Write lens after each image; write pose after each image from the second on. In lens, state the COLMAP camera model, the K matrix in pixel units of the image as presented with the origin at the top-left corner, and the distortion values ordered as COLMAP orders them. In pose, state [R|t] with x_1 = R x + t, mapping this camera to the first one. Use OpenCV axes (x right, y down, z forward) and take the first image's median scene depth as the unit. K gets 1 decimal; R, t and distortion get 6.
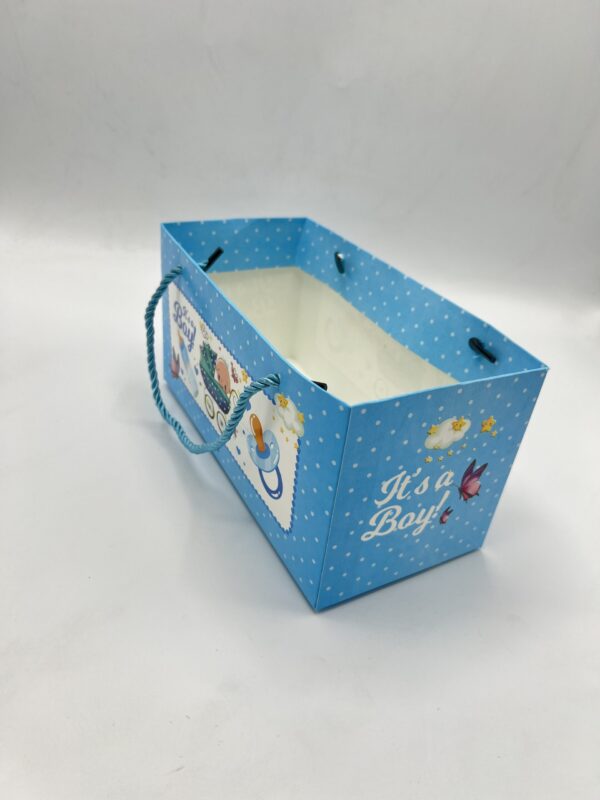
lens RADIAL K [[587.1, 0, 300.0], [0, 587.1, 400.0], [0, 0, 1]] dist [0.081372, -0.000736]
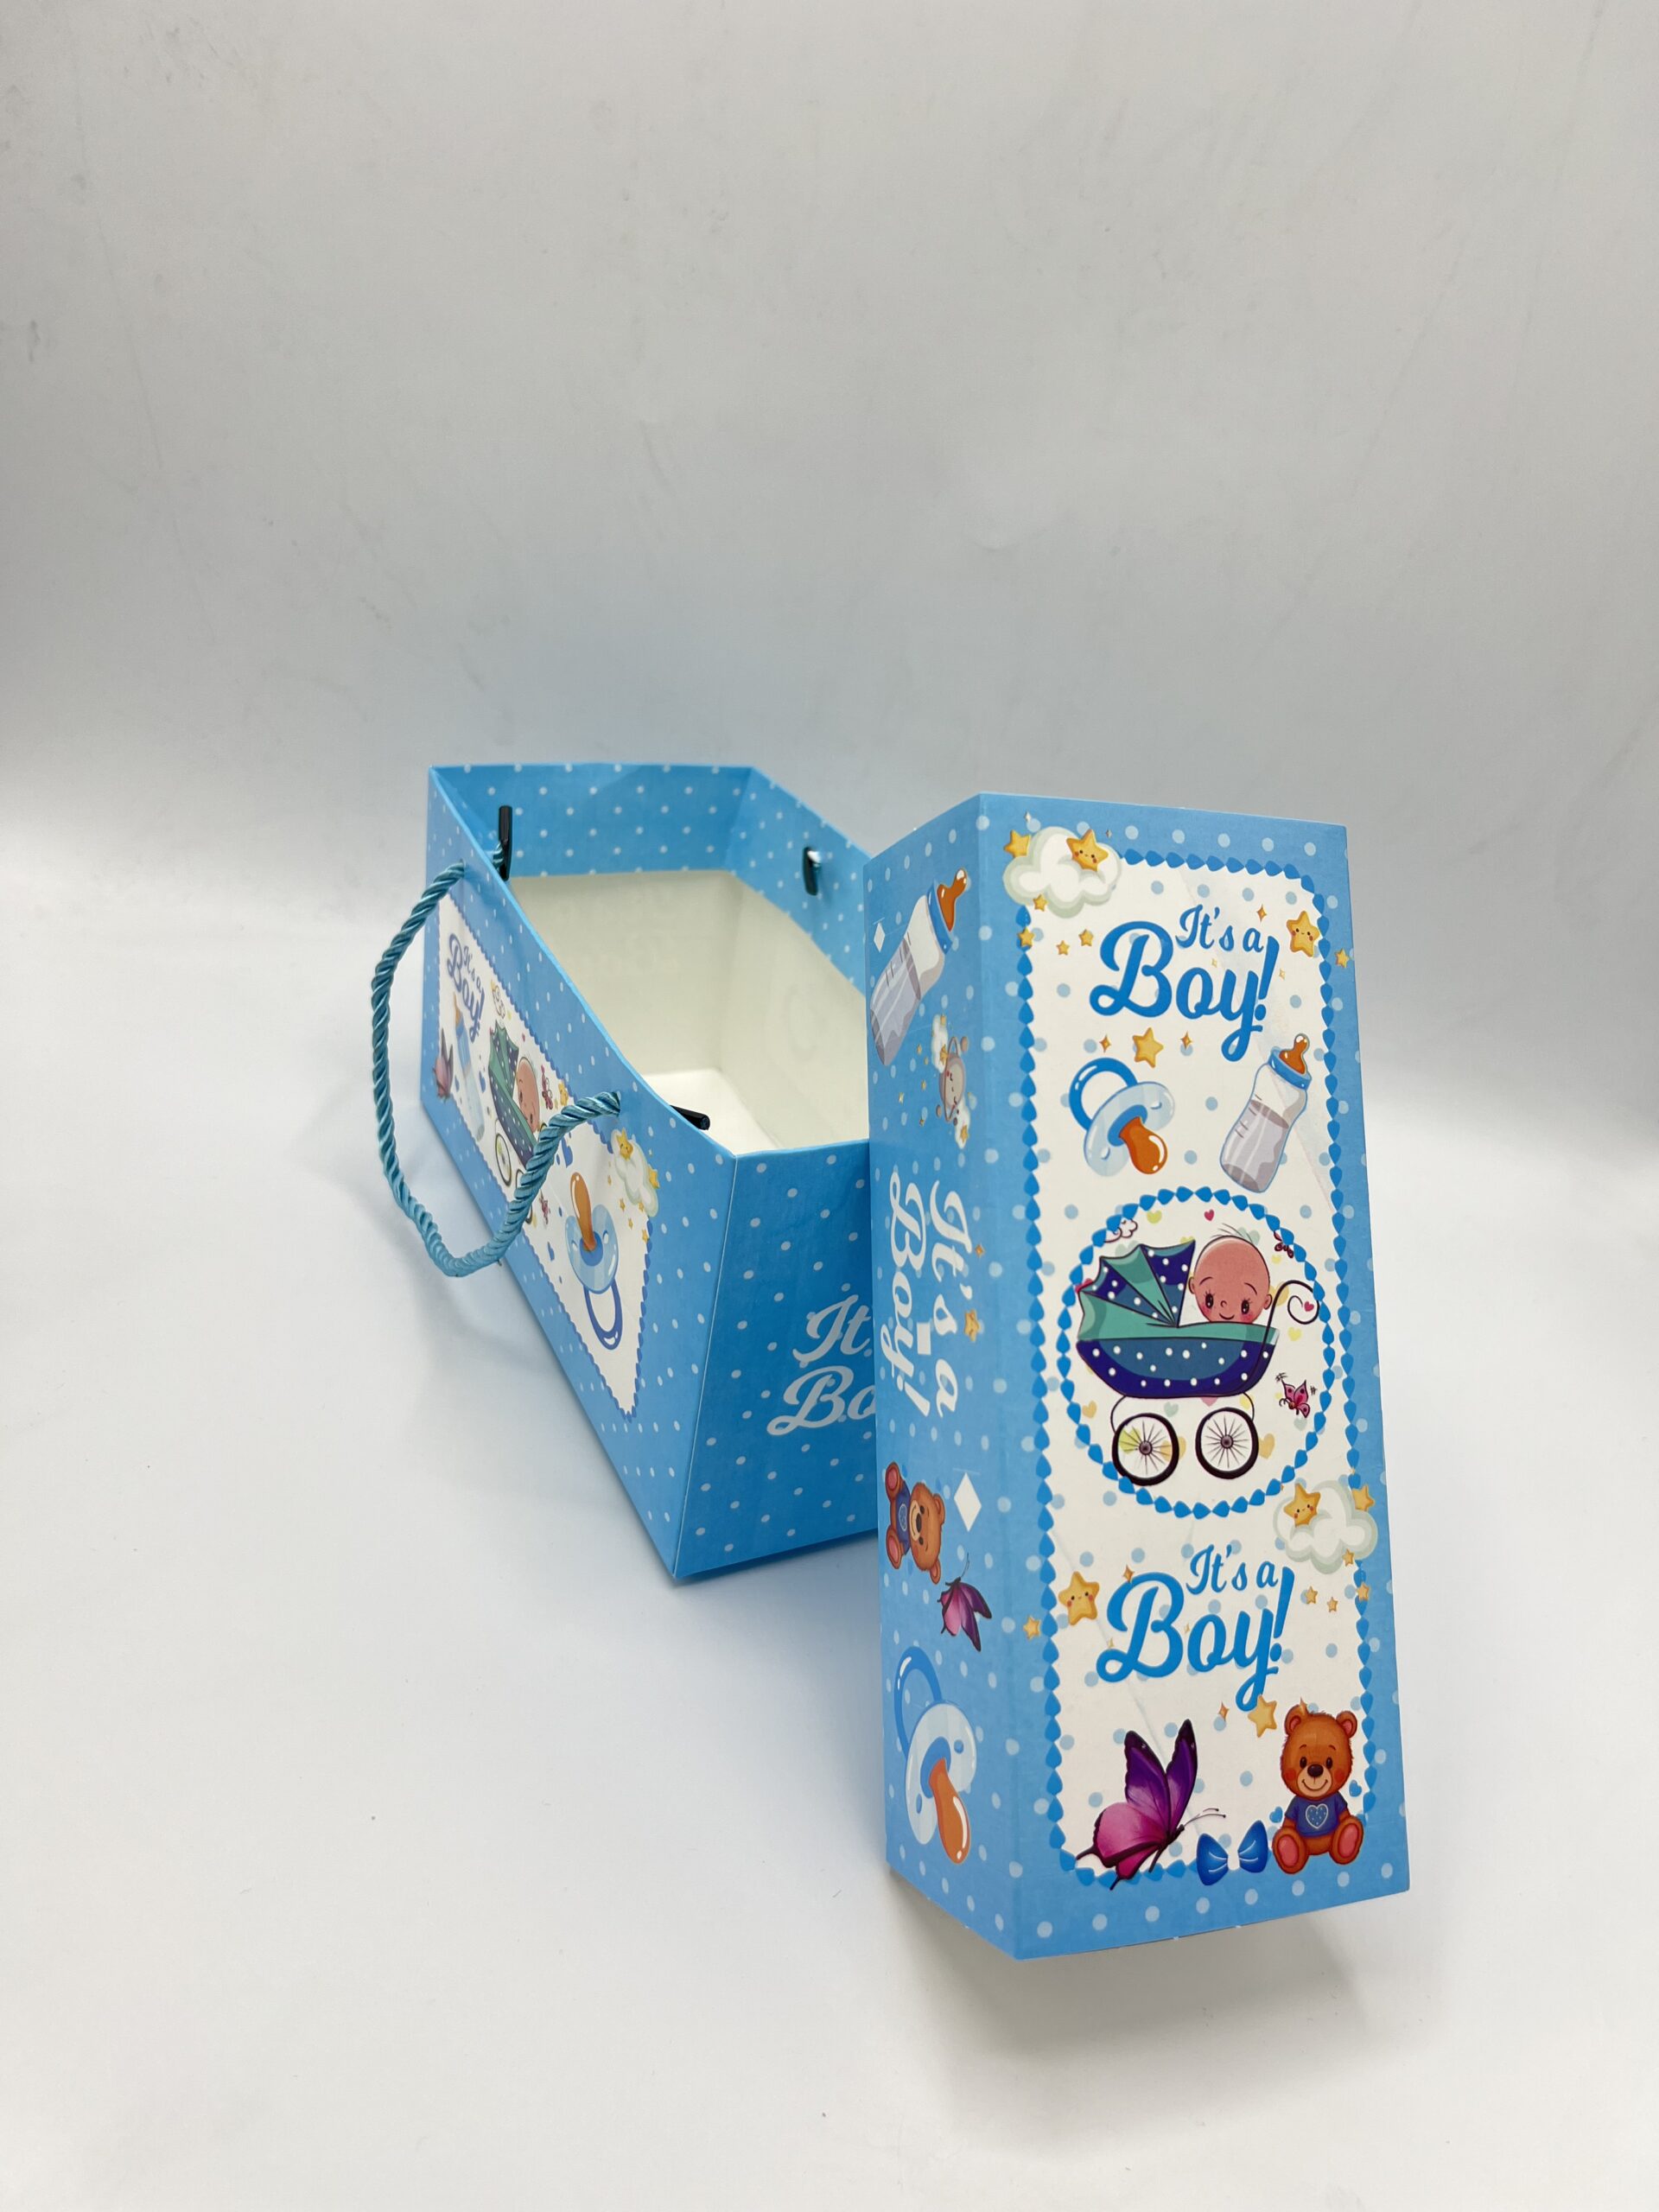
lens RADIAL K [[1612.4, 0, 829.5], [0, 1612.4, 1106.0], [0, 0, 1]] dist [0.134104, -0.351468]
pose [[0.998487, 0.053301, -0.013486, 0.141839], [-0.053983, 0.996932, -0.056681, 0.032233], [0.010424, 0.057323, 0.998301, -0.341941]]
